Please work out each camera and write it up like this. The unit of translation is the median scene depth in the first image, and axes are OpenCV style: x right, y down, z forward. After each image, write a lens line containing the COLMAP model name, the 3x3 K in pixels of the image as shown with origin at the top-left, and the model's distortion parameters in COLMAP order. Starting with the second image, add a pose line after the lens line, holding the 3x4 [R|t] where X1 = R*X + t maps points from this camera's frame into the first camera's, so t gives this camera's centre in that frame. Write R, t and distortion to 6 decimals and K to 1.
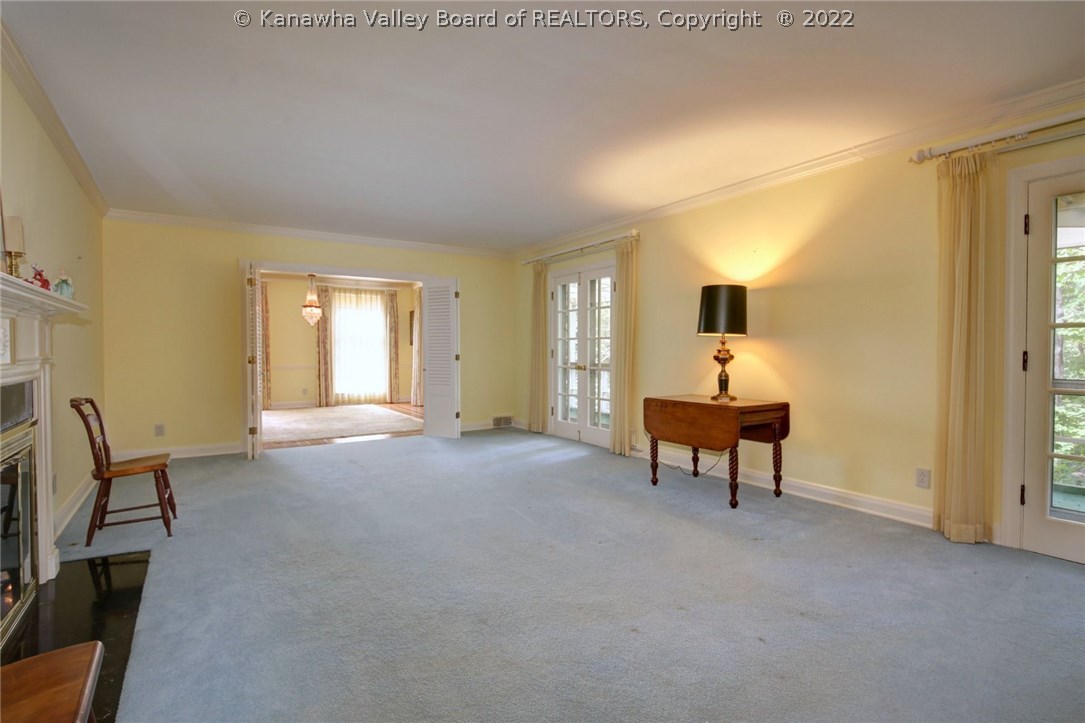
lens RADIAL K [[527.4, 0, 534.7], [0, 527.4, 360.8], [0, 0, 1]] dist [0.003045, -0.000095]
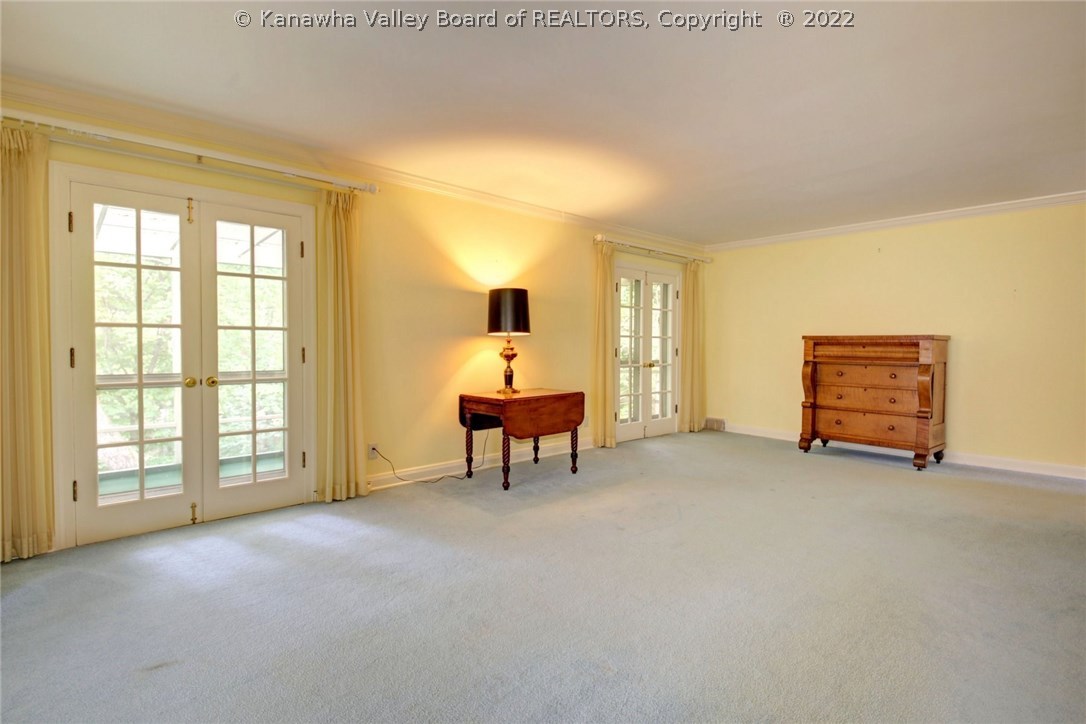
lens RADIAL K [[527.9, 0, 534.5], [0, 527.9, 364.5], [0, 0, 1]] dist [0.003045, -0.000095]
pose [[-0.153435, -0.030022, 0.987703, -0.724924], [0.019261, 0.999258, 0.033365, -0.020932], [-0.987971, 0.024143, -0.152743, 1.105573]]
